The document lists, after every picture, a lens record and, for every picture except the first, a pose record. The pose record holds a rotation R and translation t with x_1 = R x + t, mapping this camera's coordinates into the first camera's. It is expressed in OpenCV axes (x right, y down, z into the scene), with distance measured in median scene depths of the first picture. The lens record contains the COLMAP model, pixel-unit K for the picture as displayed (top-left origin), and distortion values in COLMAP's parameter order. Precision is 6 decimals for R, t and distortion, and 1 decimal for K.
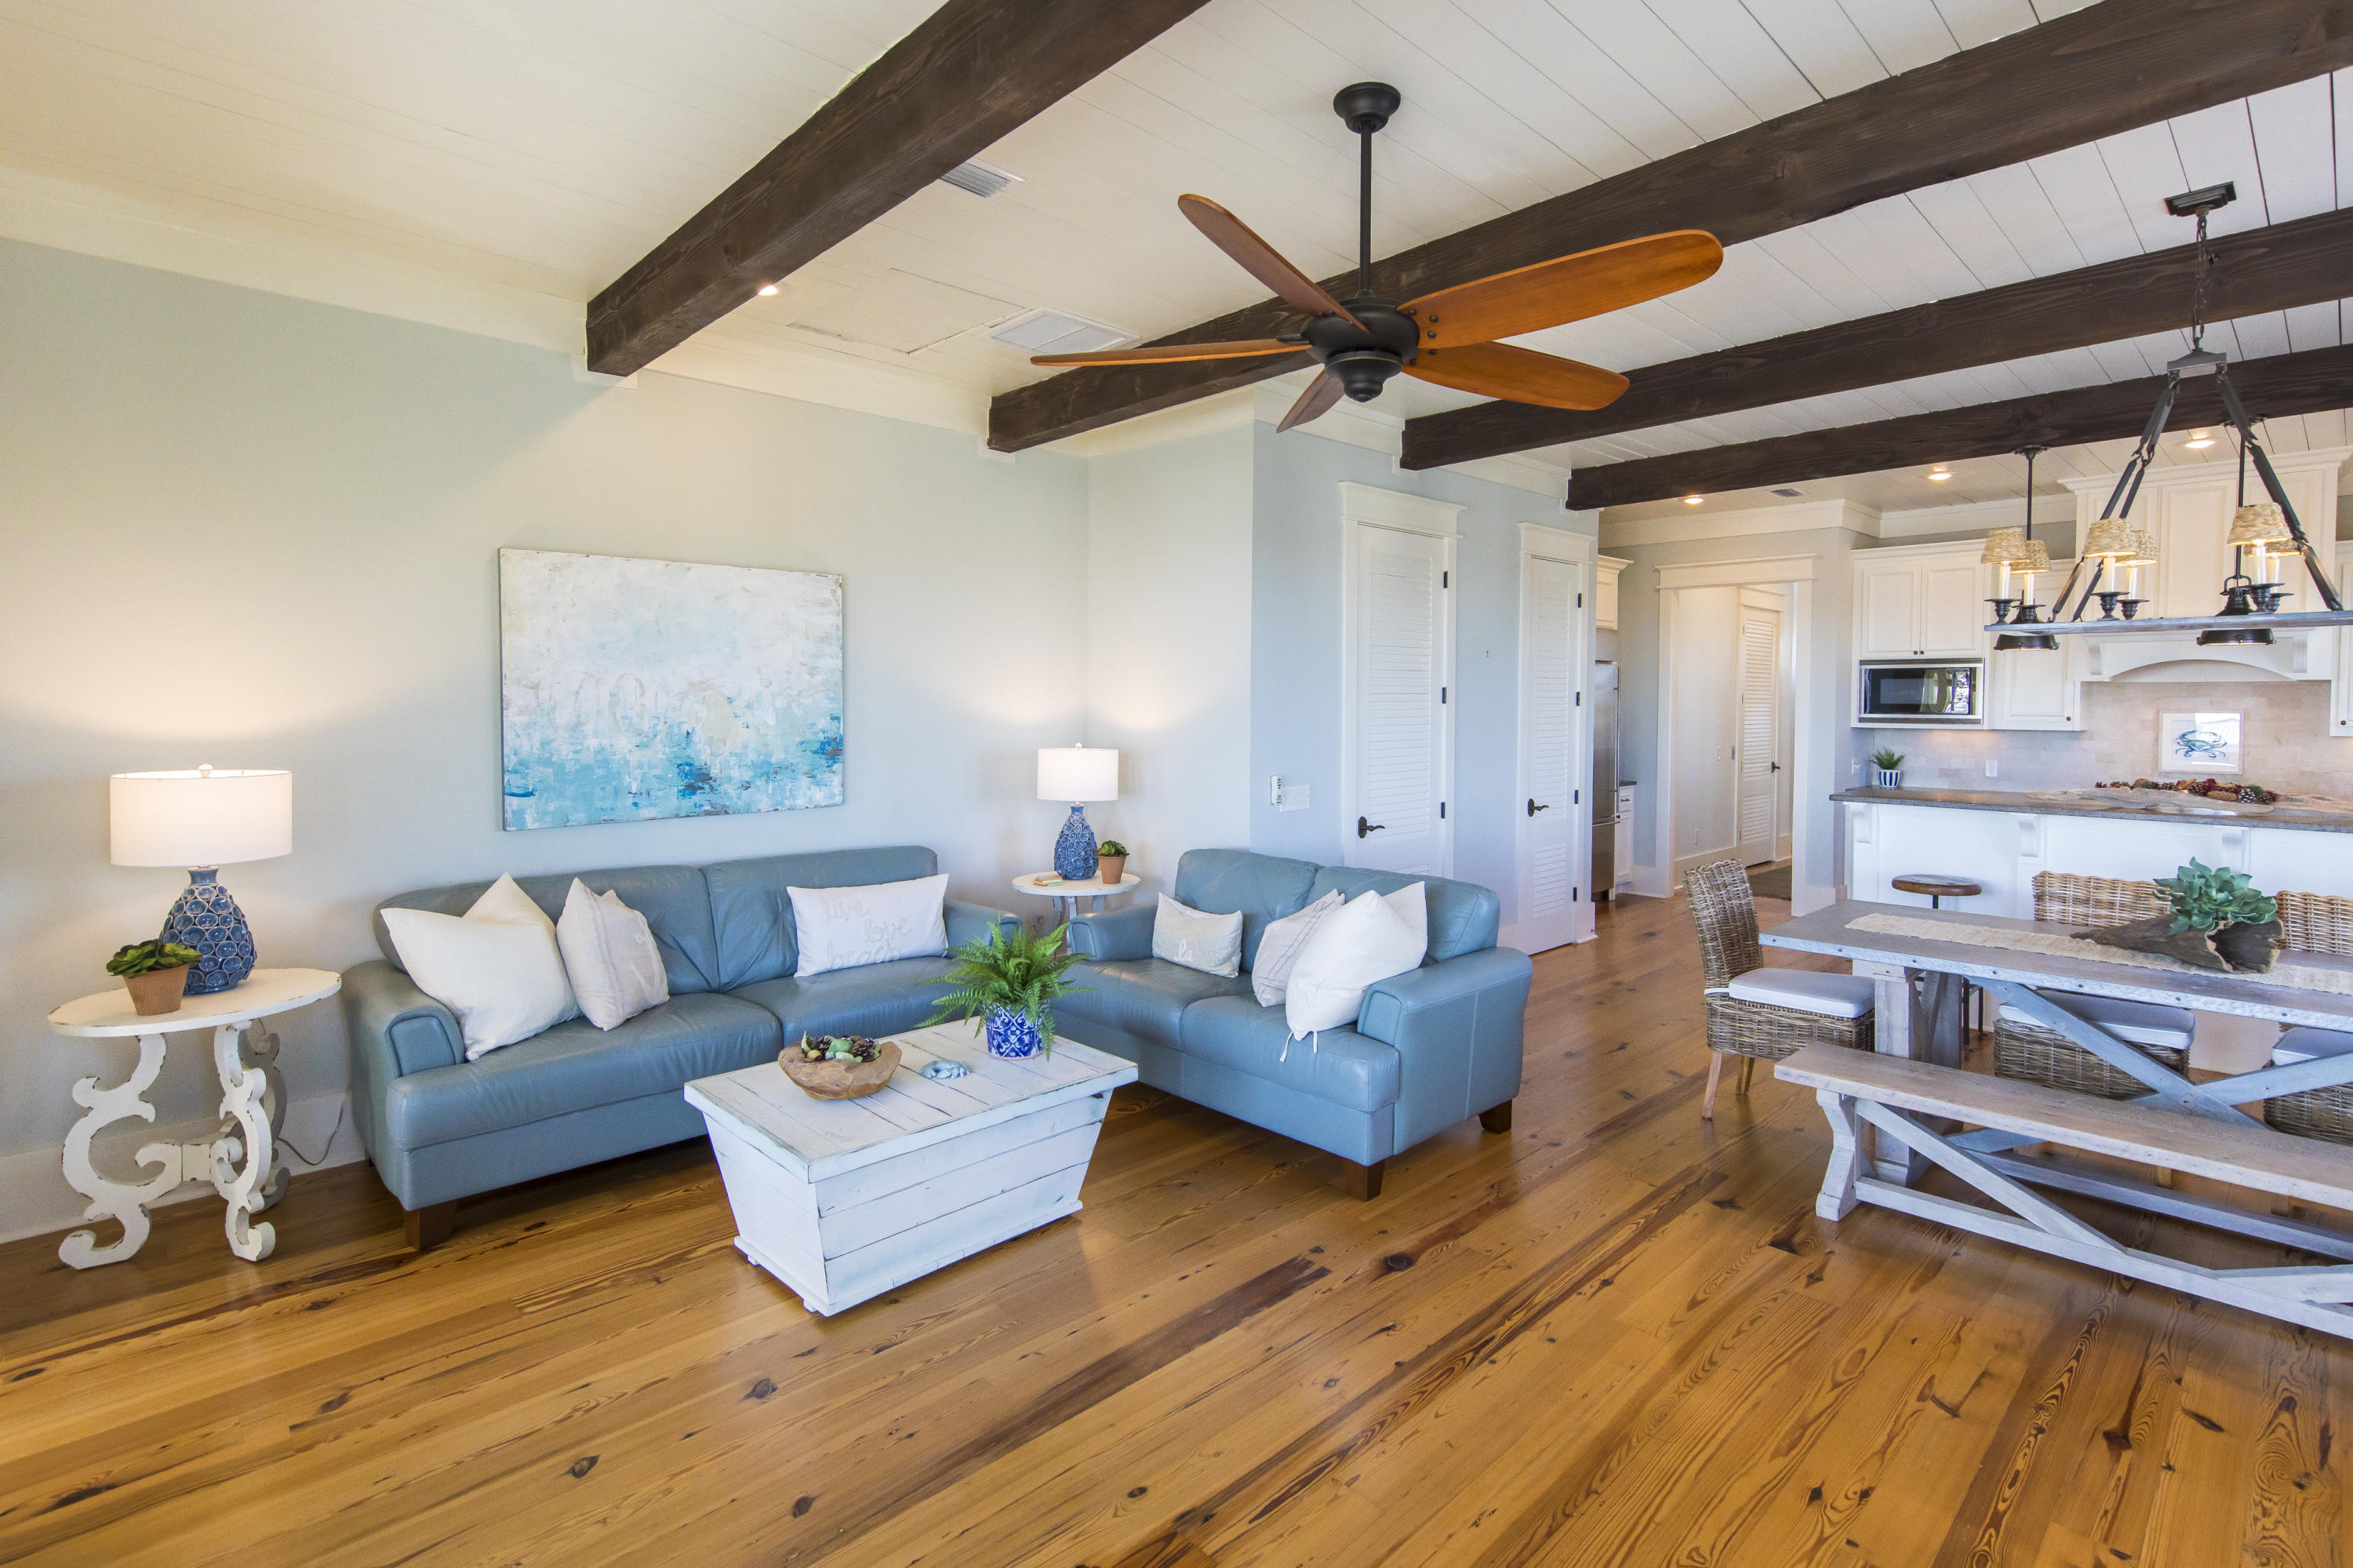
lens RADIAL K [[1153.3, 0, 1189.8], [0, 1153.3, 703.8], [0, 0, 1]] dist [0.004975, -0.002847]
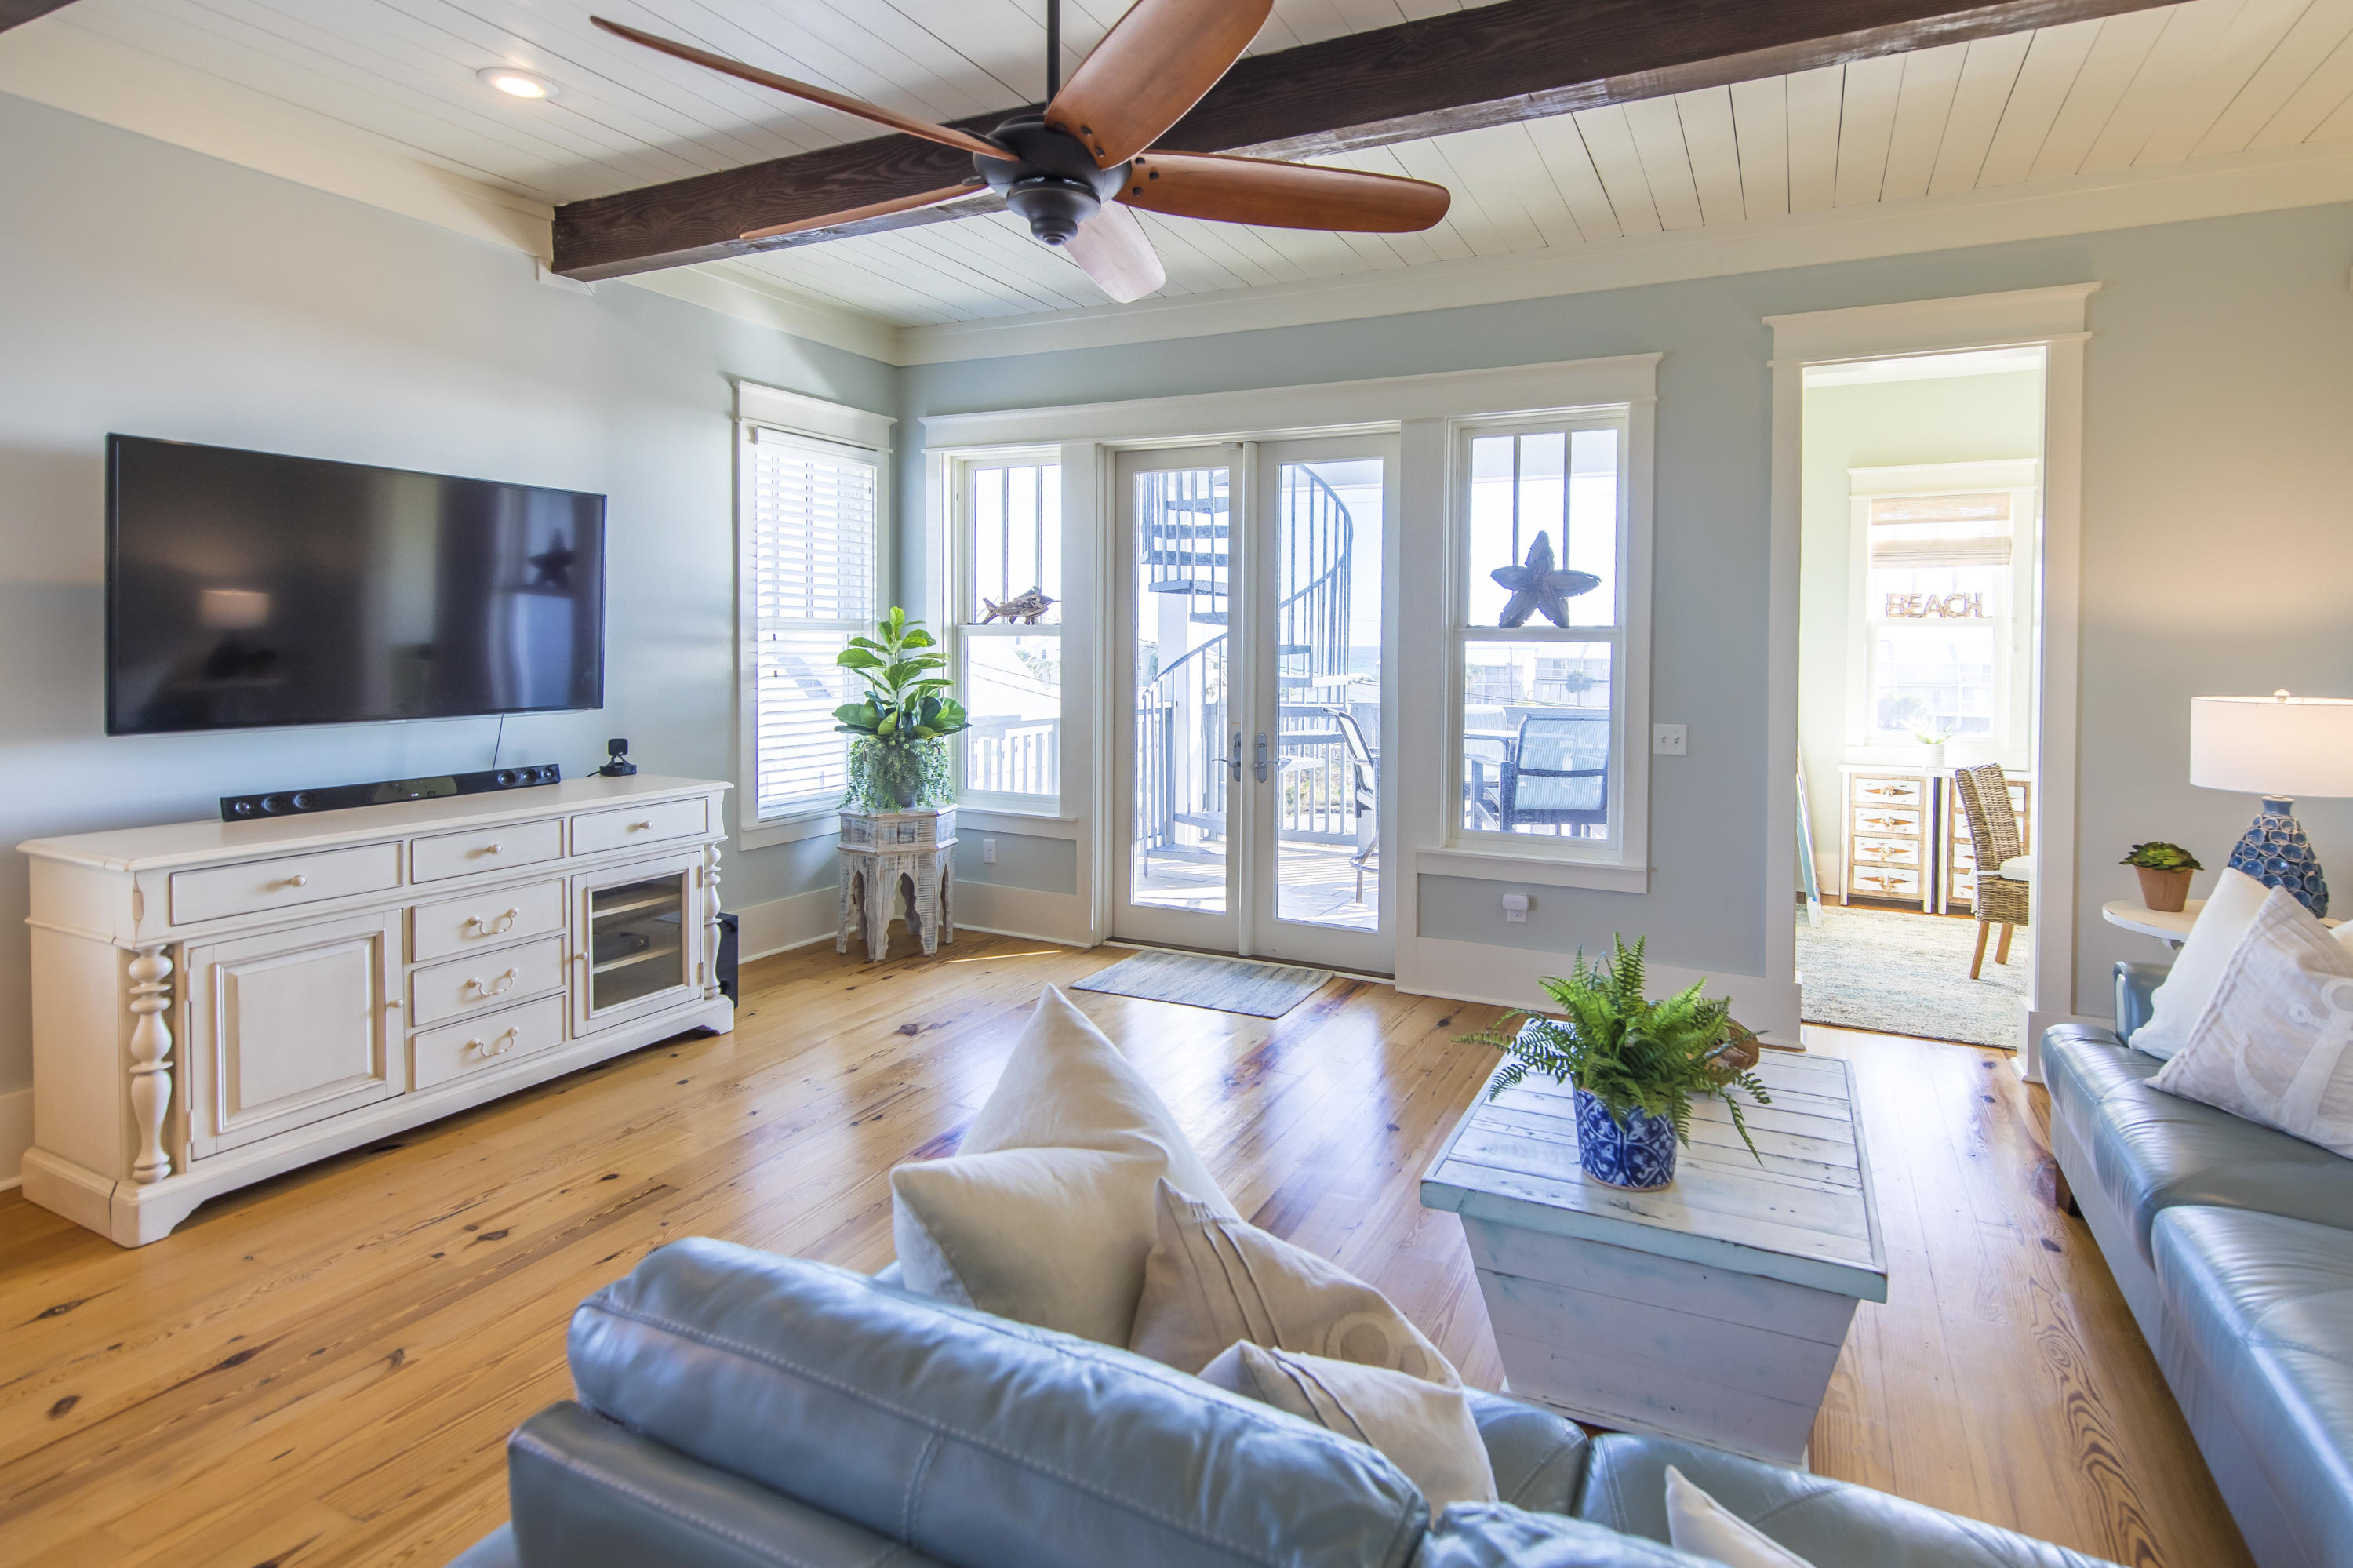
lens RADIAL K [[1153.3, 0, 1270.9], [0, 1153.3, 661.5], [0, 0, 1]] dist [0.004975, -0.002847]
pose [[-0.936206, -0.005209, -0.351412, 0.185303], [-0.012932, 0.999724, 0.019634, 0.015056], [0.351213, 0.022926, -0.936015, 1.178669]]
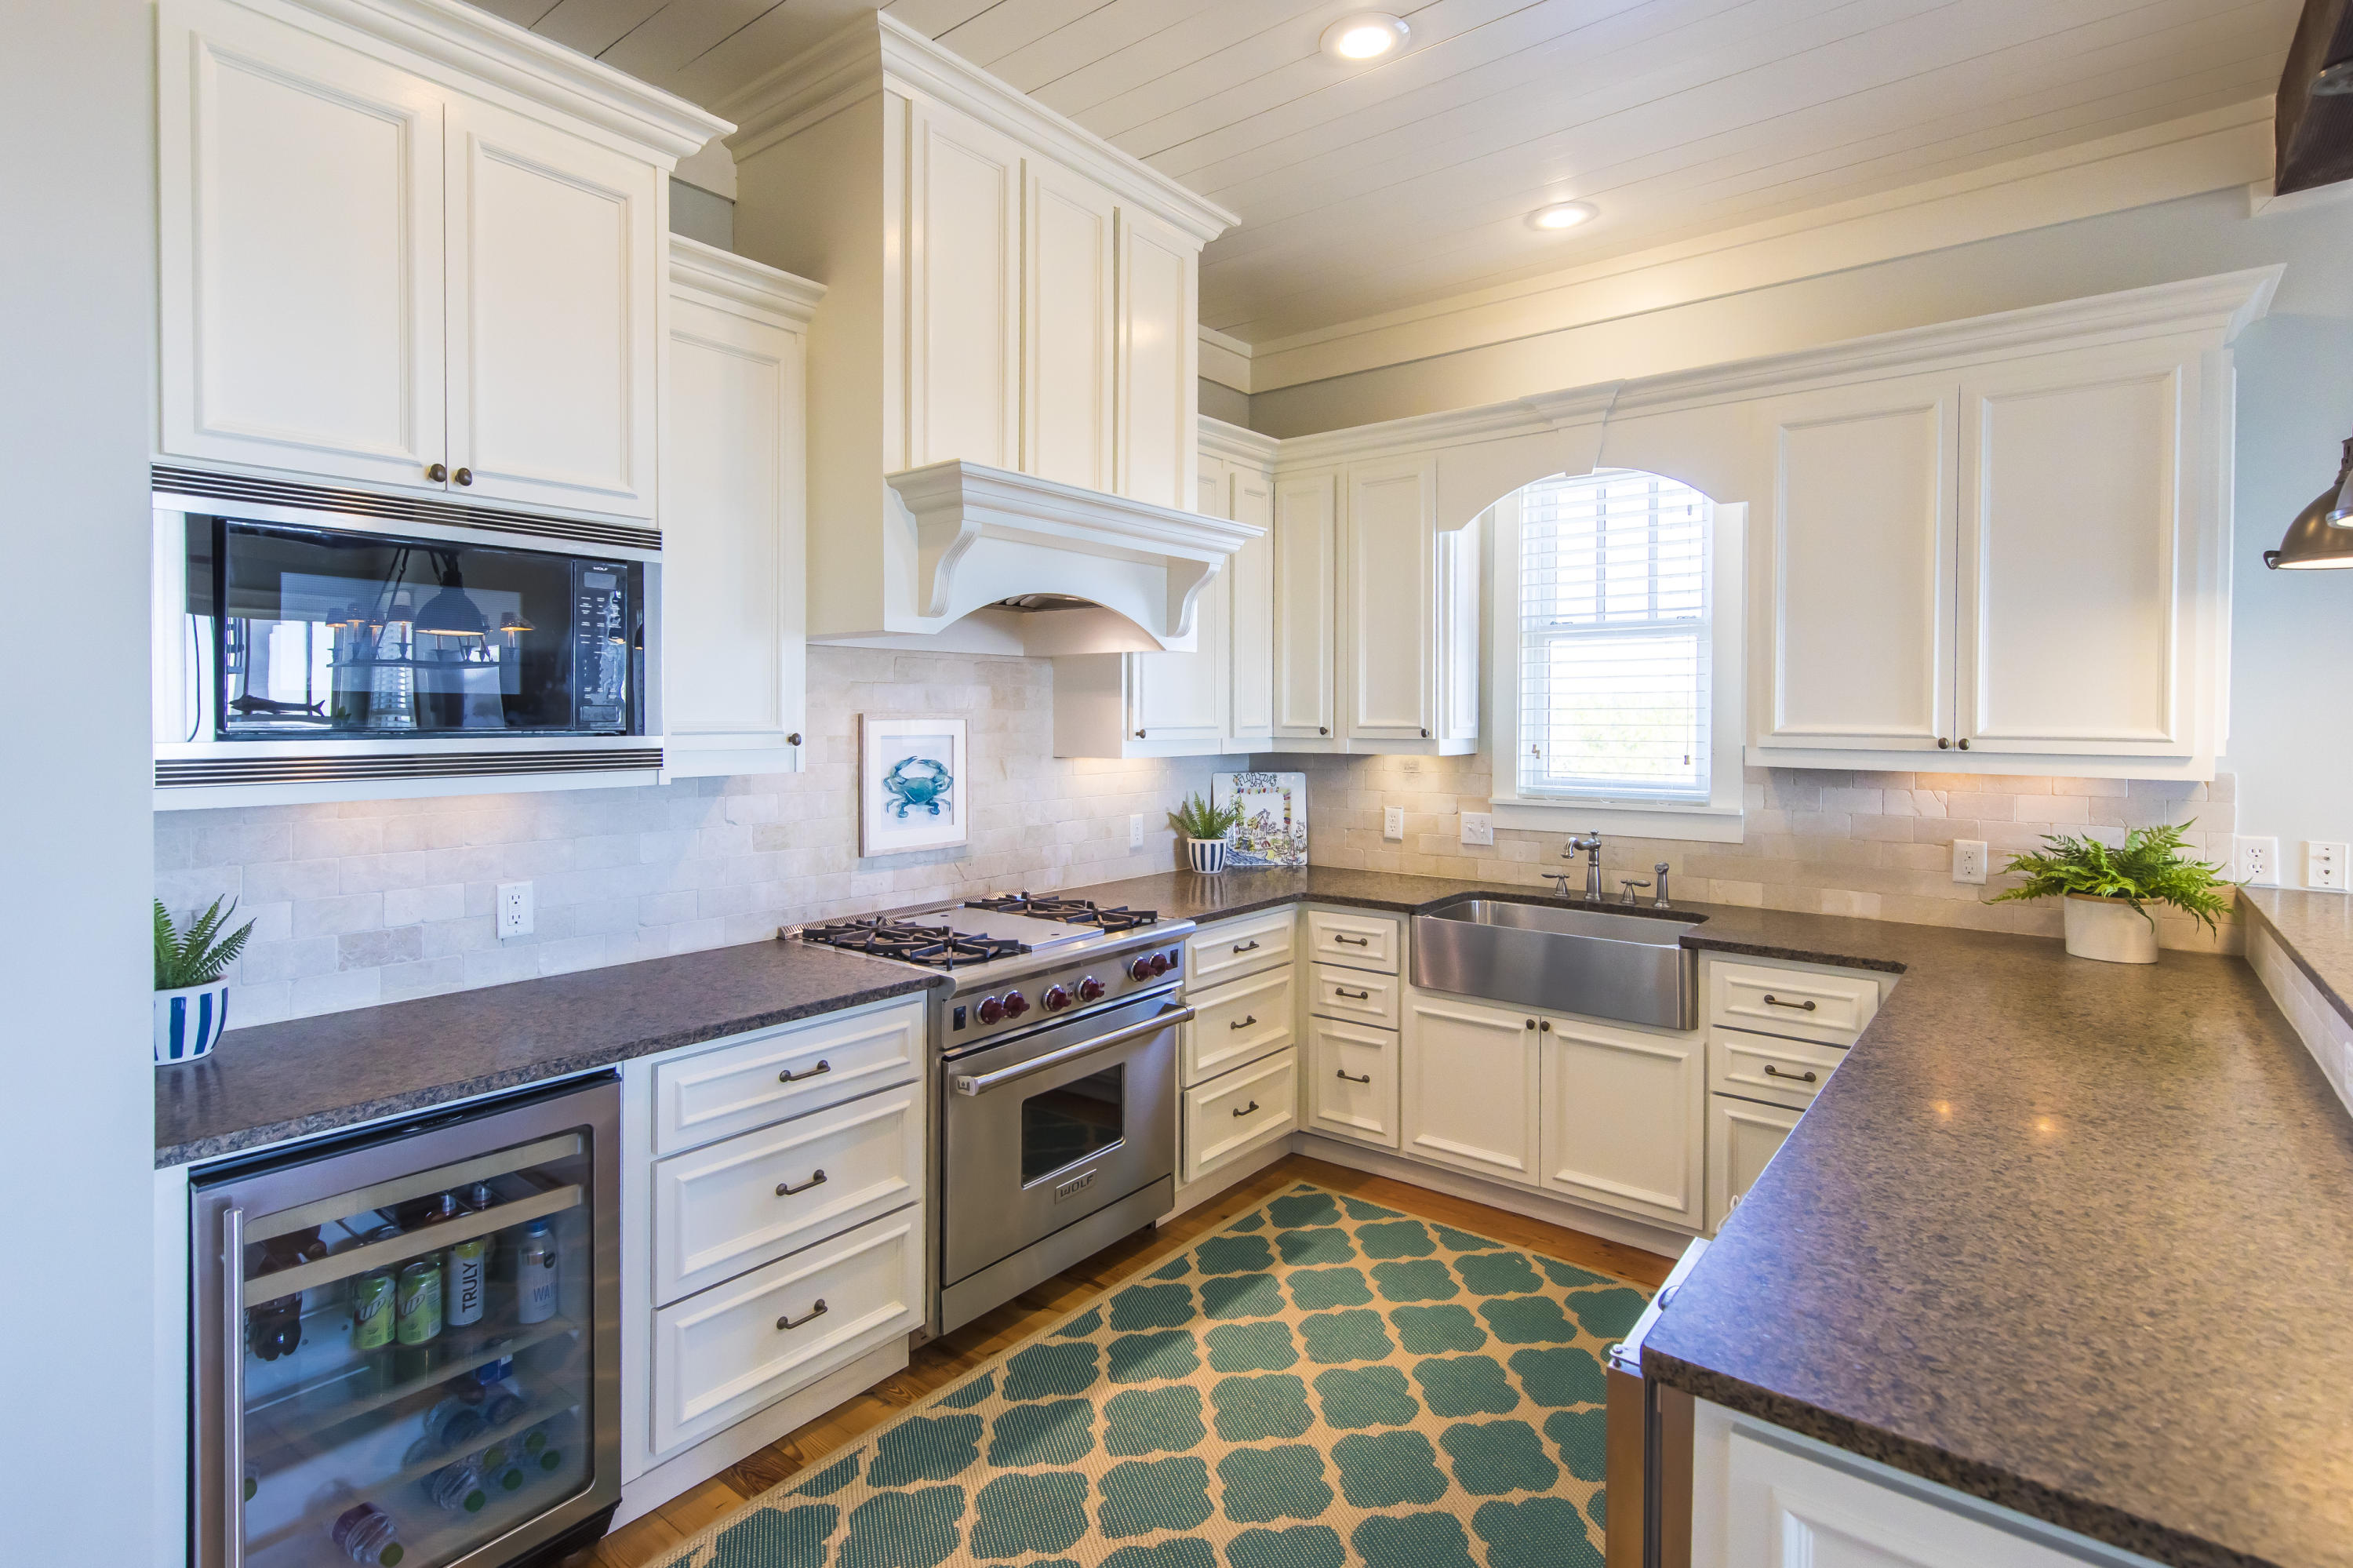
lens RADIAL K [[1153.3, 0, 1150.0], [0, 1153.3, 723.8], [0, 0, 1]] dist [0.004975, -0.002847]
pose [[-0.102978, -0.016660, 0.994544, 0.682868], [-0.001028, 0.999861, 0.016642, 0.003649], [-0.994683, 0.000691, -0.102981, 1.588017]]
